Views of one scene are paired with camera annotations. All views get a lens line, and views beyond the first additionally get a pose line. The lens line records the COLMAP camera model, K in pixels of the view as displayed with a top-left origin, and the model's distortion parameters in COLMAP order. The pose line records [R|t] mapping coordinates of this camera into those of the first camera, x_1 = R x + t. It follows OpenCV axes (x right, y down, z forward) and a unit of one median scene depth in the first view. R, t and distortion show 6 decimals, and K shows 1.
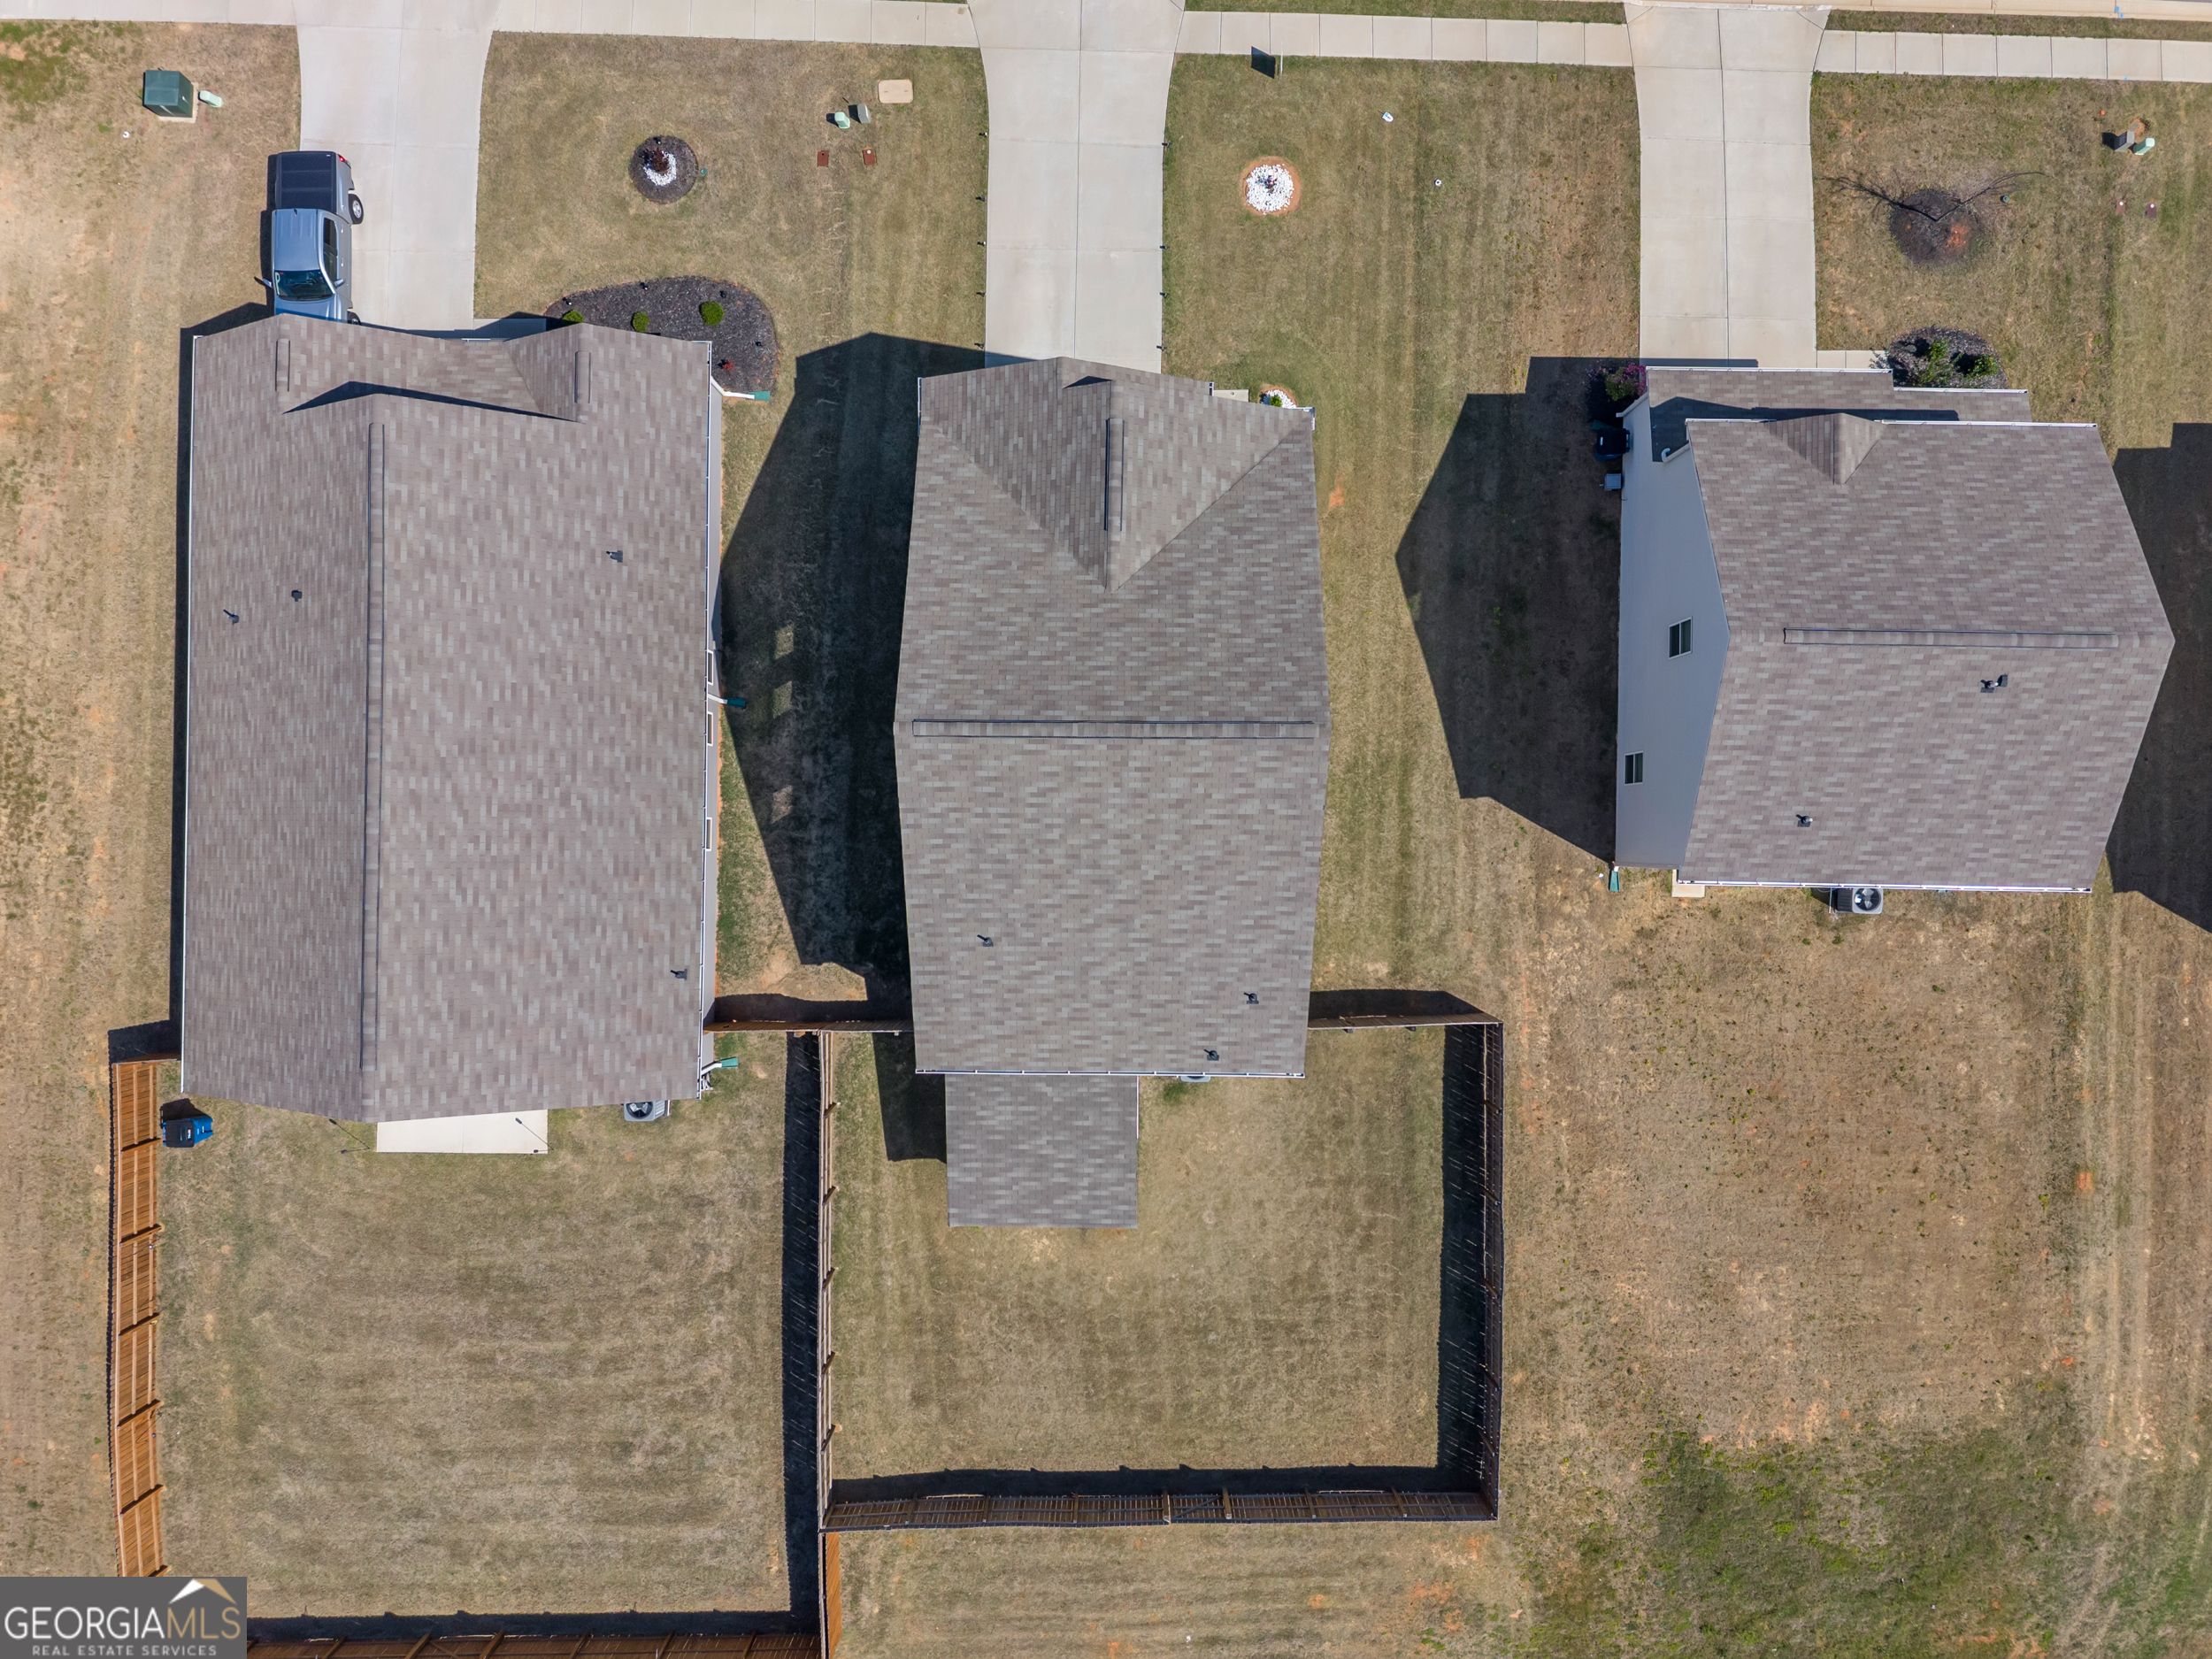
lens RADIAL K [[1523.0, 0, 1115.5], [0, 1523.0, 816.5], [0, 0, 1]] dist [0.025515, -0.024292]
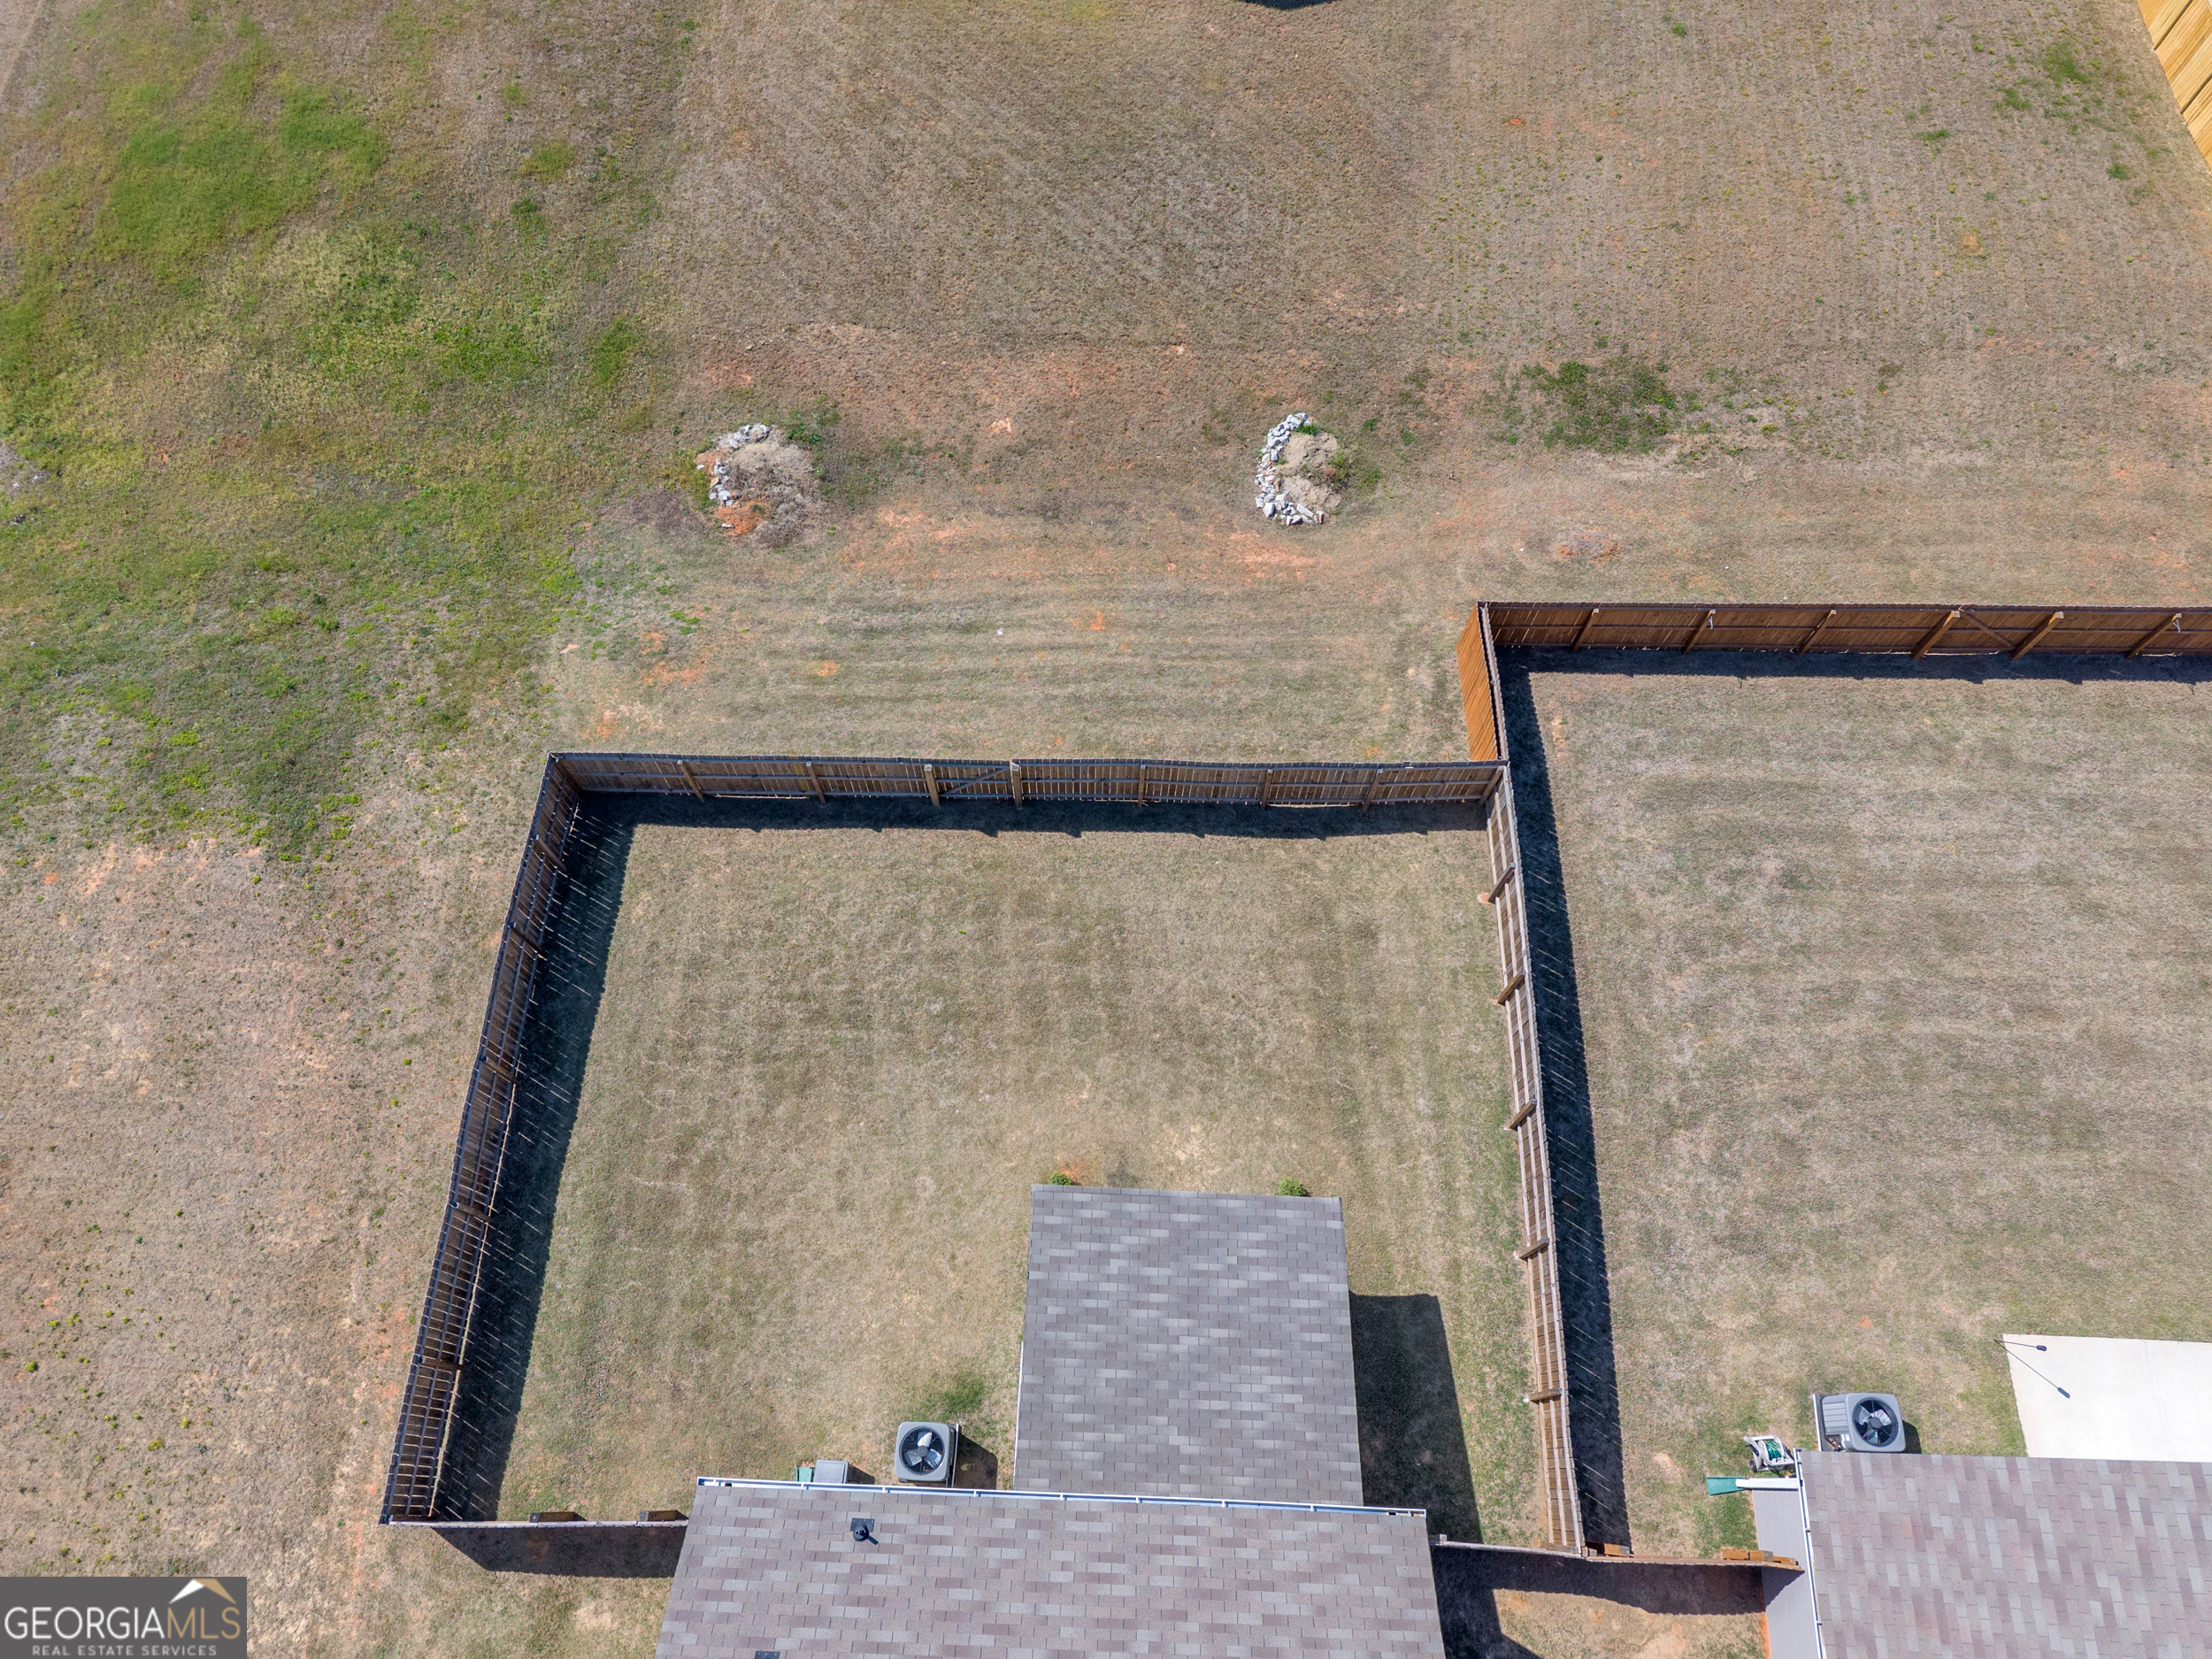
lens RADIAL K [[1523.0, 0, 1099.5], [0, 1523.0, 813.8], [0, 0, 1]] dist [0.025515, -0.024292]
pose [[-0.999550, -0.027033, 0.013028, -0.015502], [0.030003, -0.908385, 0.417058, 0.140416], [0.000561, 0.417261, 0.908787, 0.353833]]
